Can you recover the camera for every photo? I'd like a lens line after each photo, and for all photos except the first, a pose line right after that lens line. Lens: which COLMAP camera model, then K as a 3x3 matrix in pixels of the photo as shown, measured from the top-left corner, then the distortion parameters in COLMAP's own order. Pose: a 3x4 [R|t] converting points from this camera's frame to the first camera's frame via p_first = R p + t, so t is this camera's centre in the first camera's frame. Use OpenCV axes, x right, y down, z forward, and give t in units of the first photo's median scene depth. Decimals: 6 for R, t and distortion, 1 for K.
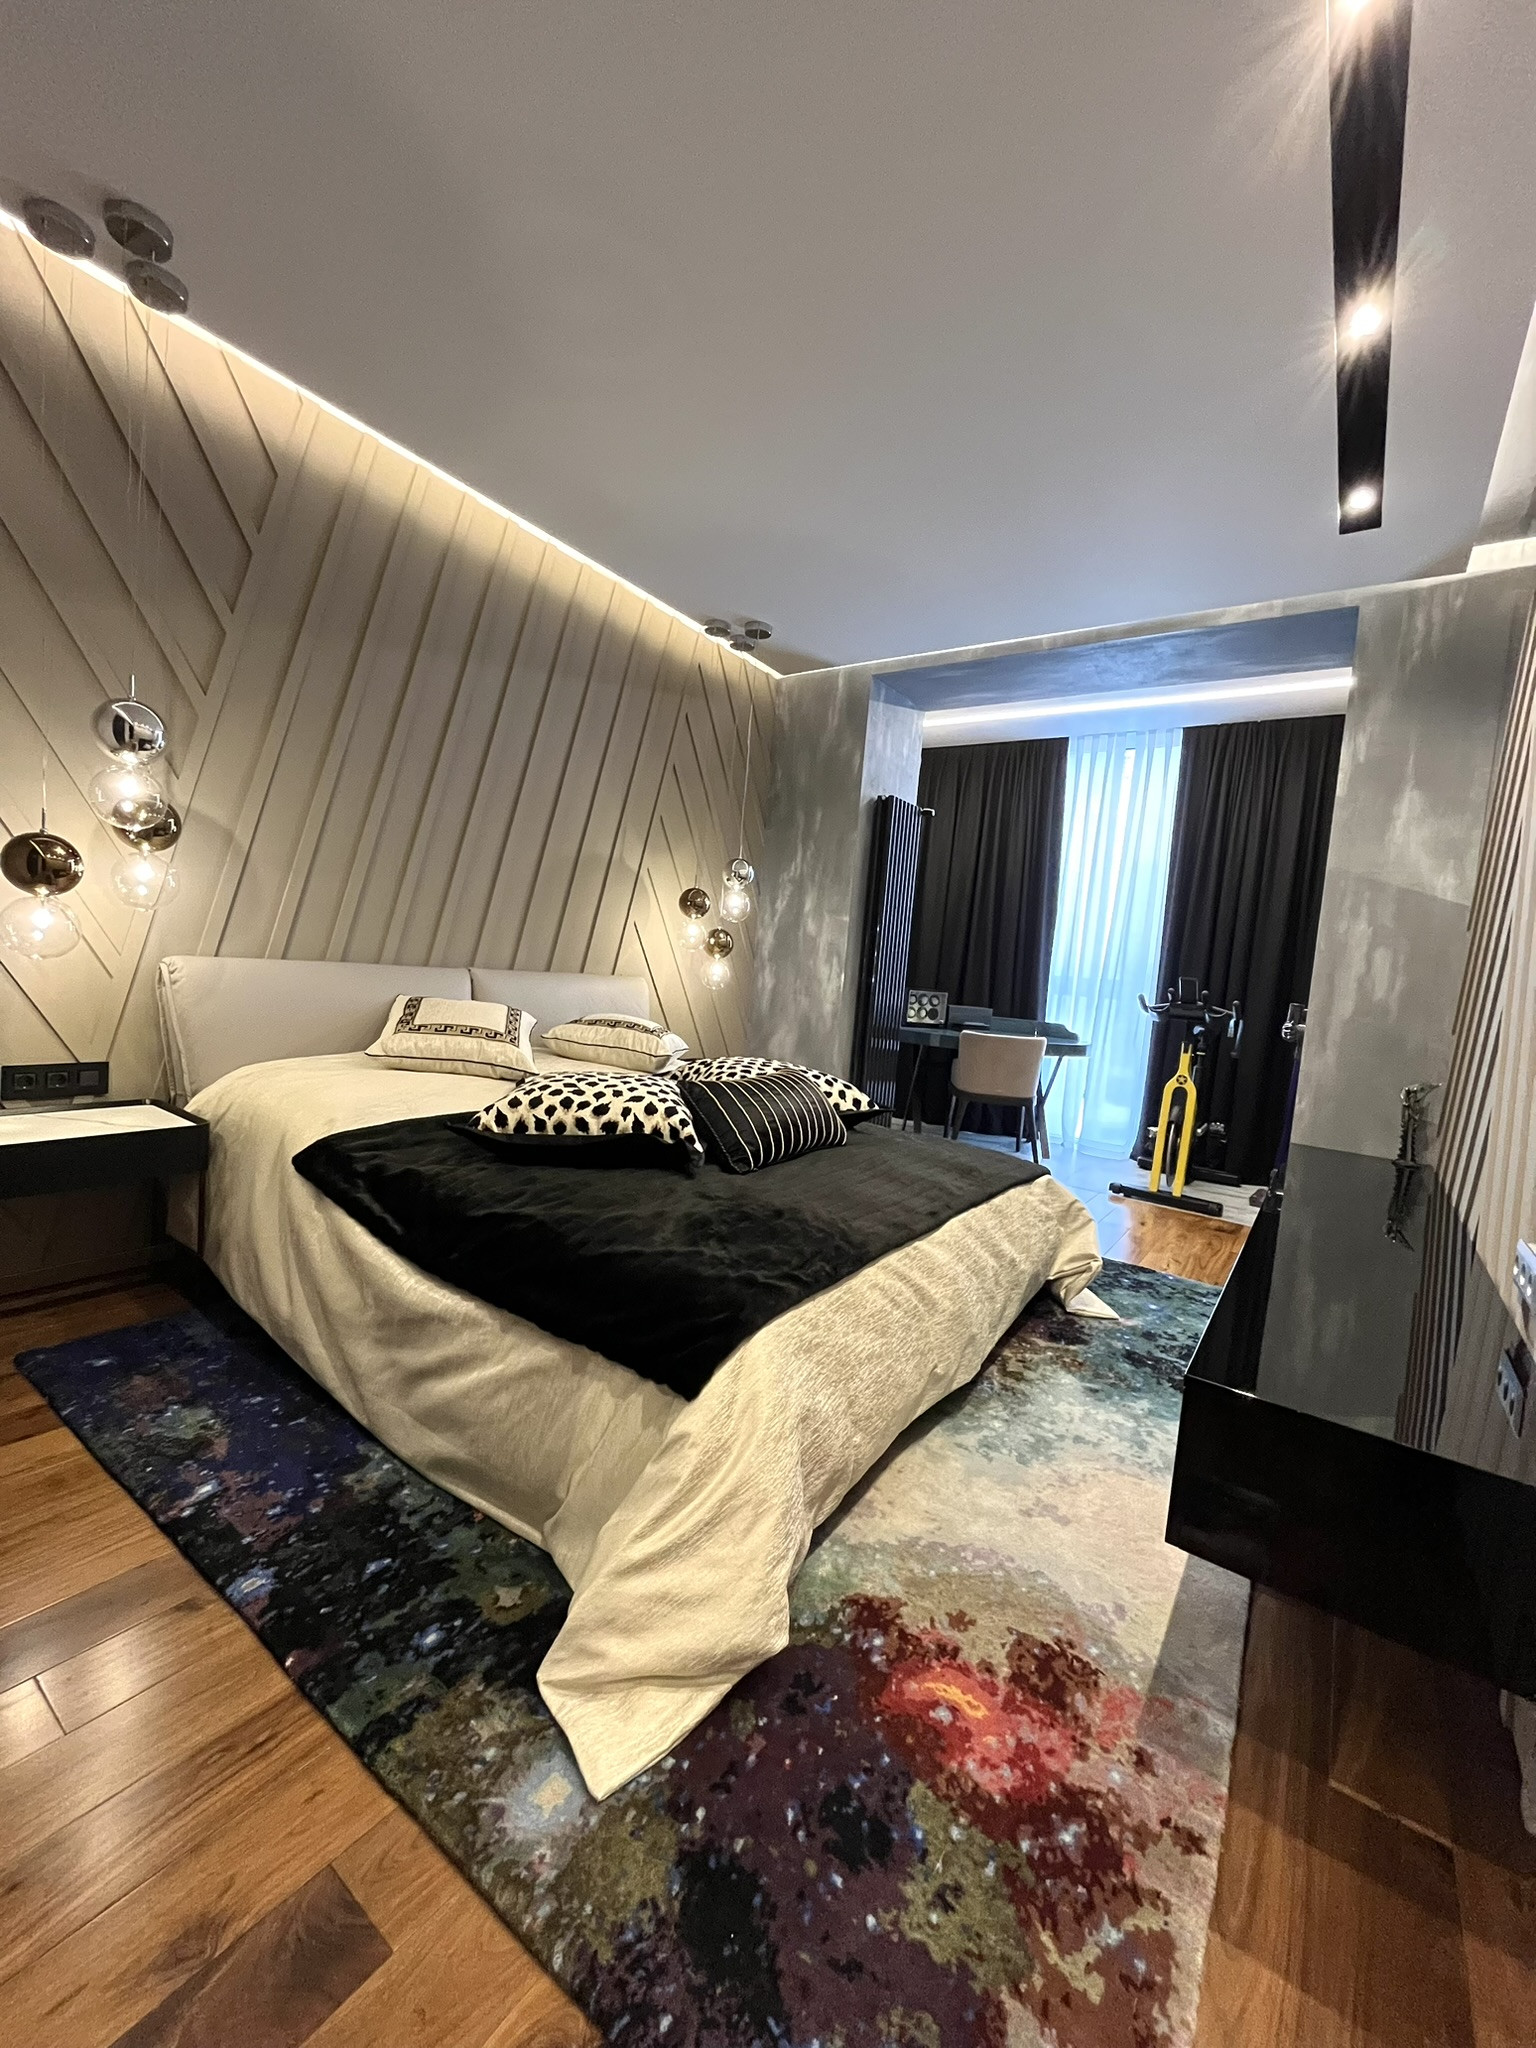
lens RADIAL K [[828.9, 0, 768.1], [0, 828.9, 1022.7], [0, 0, 1]] dist [-0.004556, 0.000766]
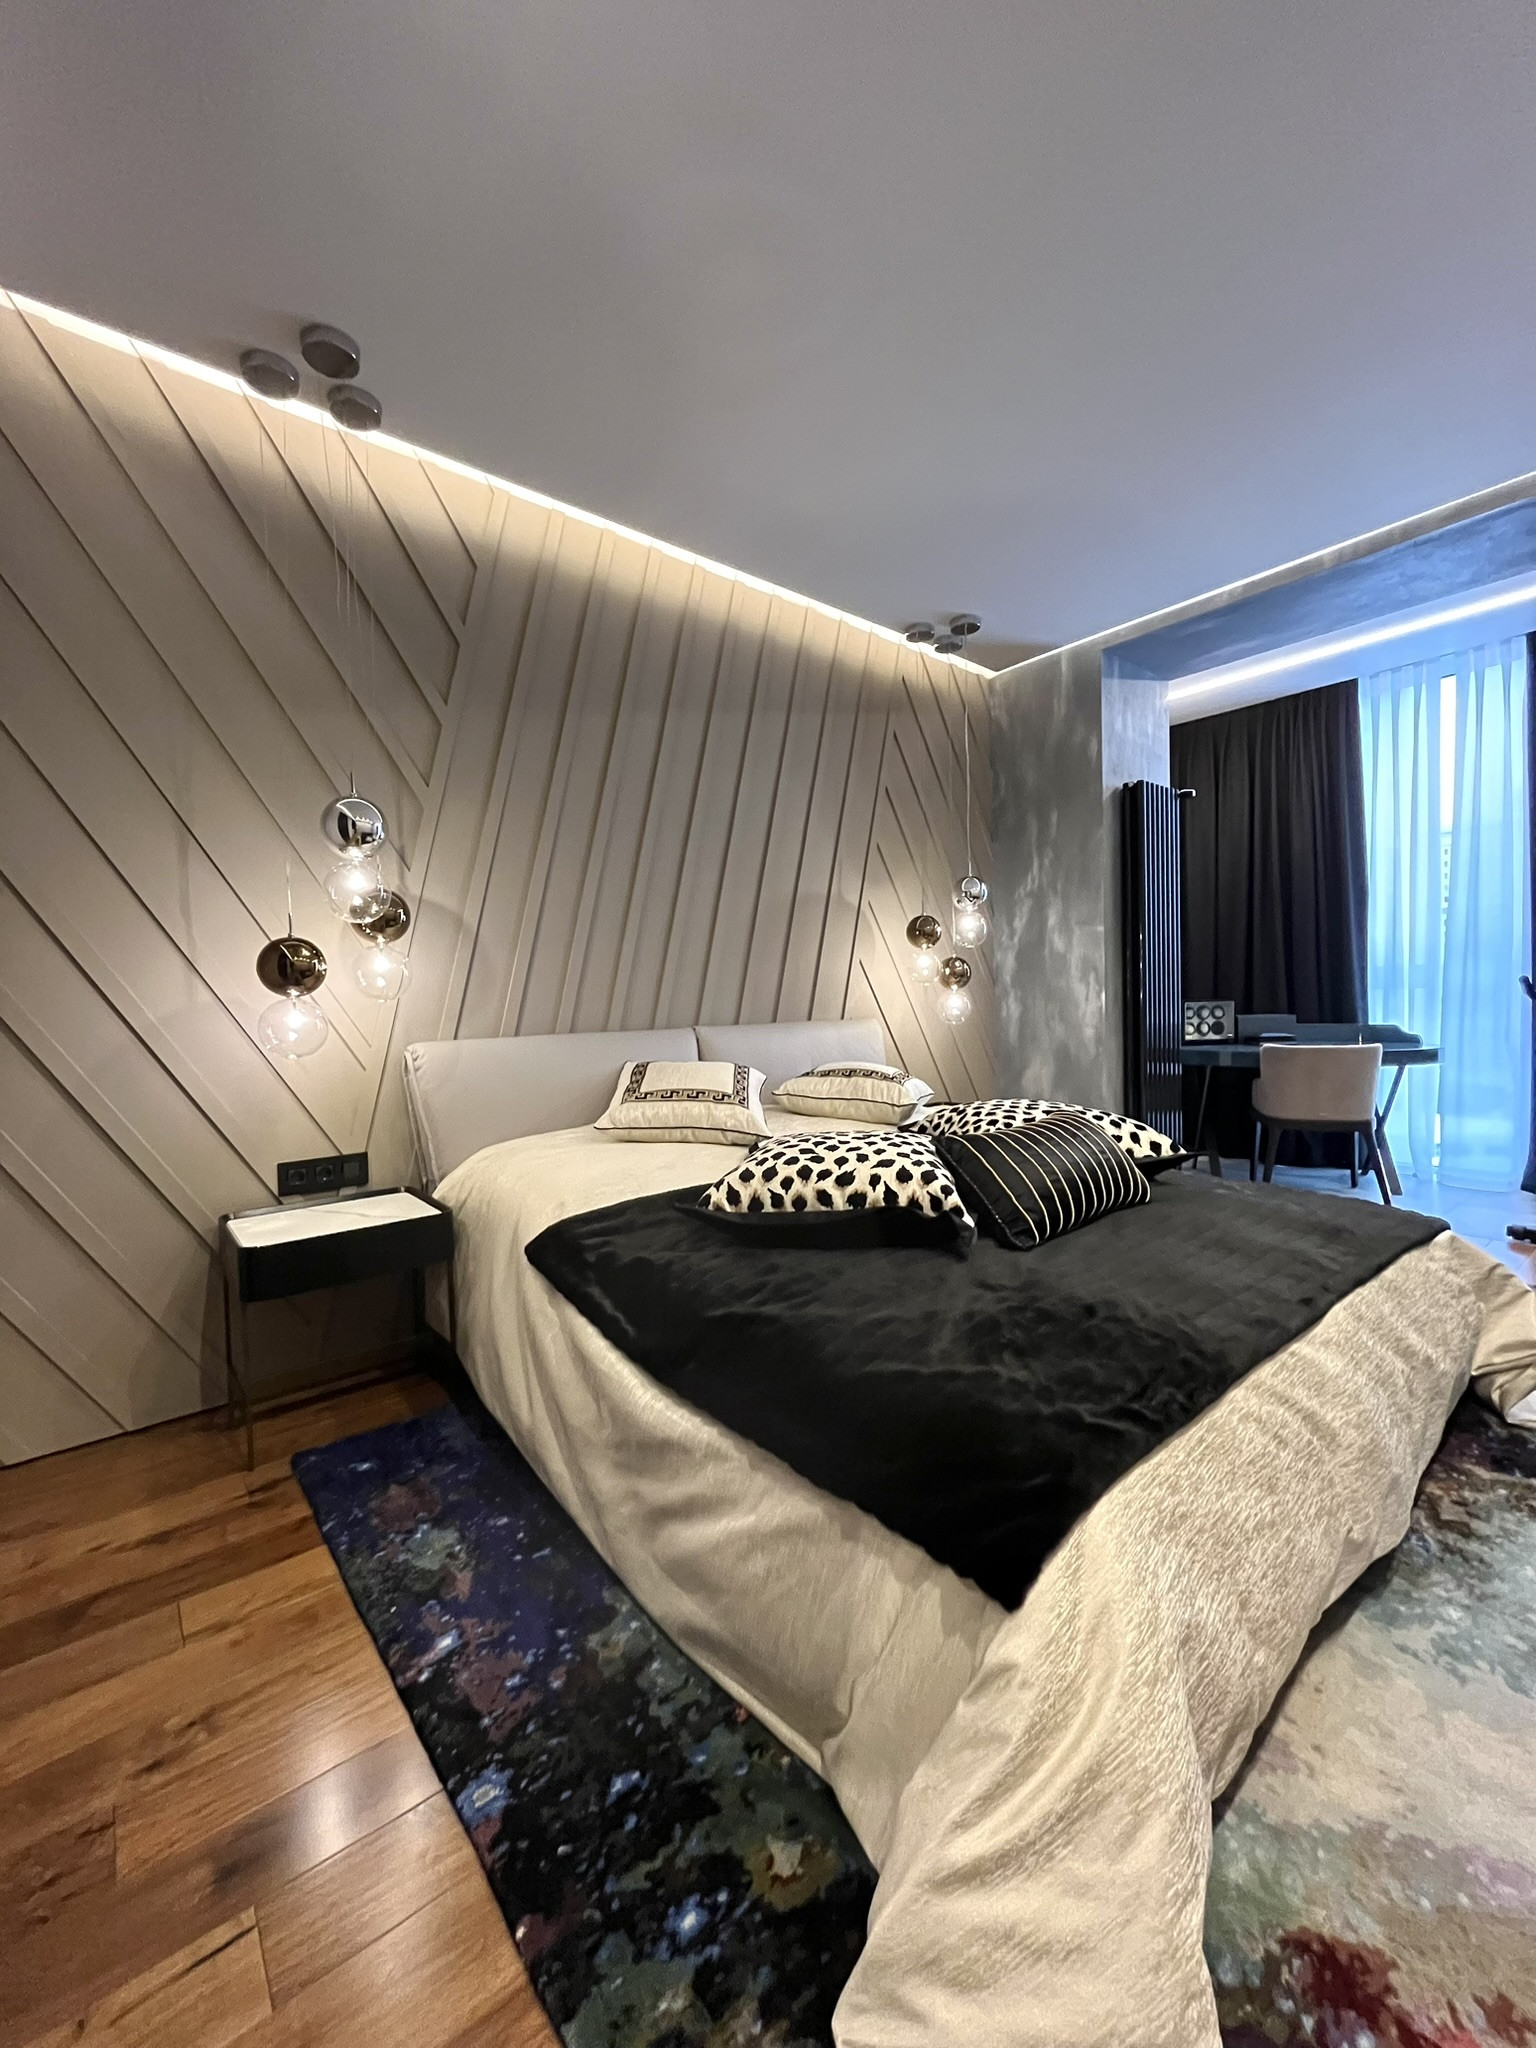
lens RADIAL K [[828.9, 0, 766.1], [0, 828.9, 1013.3], [0, 0, 1]] dist [-0.004556, 0.000766]
pose [[0.957544, -0.101504, -0.269826, -0.035349], [0.084857, 0.993738, -0.072691, -0.008317], [0.275515, 0.046708, 0.960161, 0.166056]]
